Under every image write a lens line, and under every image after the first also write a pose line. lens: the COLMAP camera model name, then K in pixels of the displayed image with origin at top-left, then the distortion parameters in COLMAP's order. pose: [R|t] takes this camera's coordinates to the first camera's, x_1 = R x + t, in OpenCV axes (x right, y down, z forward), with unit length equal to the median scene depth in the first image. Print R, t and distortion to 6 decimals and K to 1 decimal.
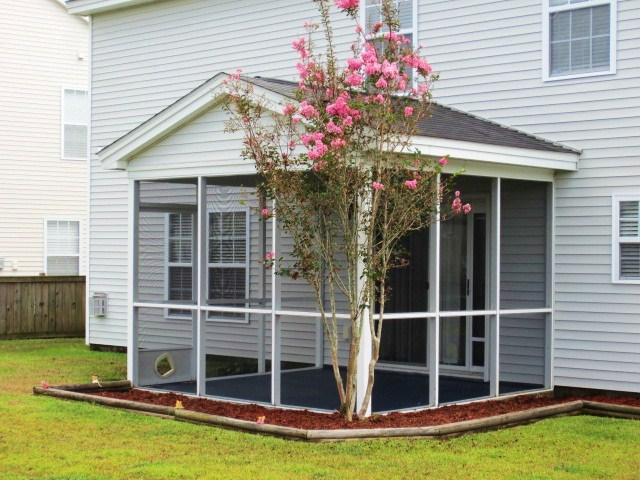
lens RADIAL K [[1384.2, 0, 319.6], [0, 1384.2, 245.0], [0, 0, 1]] dist [-0.084298, 0.000000]
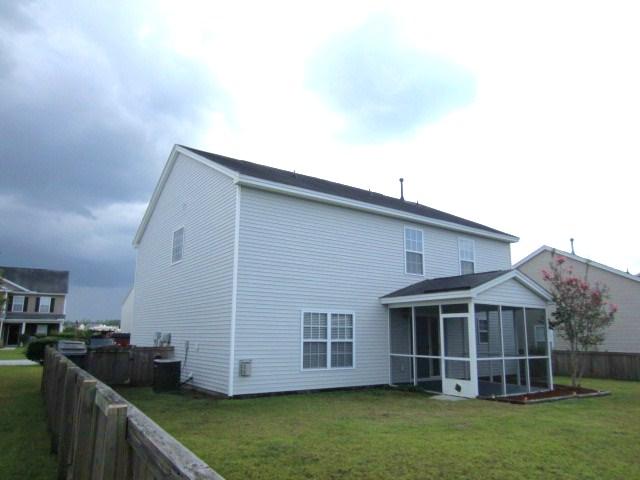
lens RADIAL K [[465.4, 0, 324.4], [0, 465.4, 244.4], [0, 0, 1]] dist [-0.023757, 0.006344]
pose [[0.145999, 0.175539, 0.973586, -0.927810], [-0.018627, 0.984445, -0.174703, -0.005468], [-0.989109, 0.007371, 0.146998, 1.130034]]
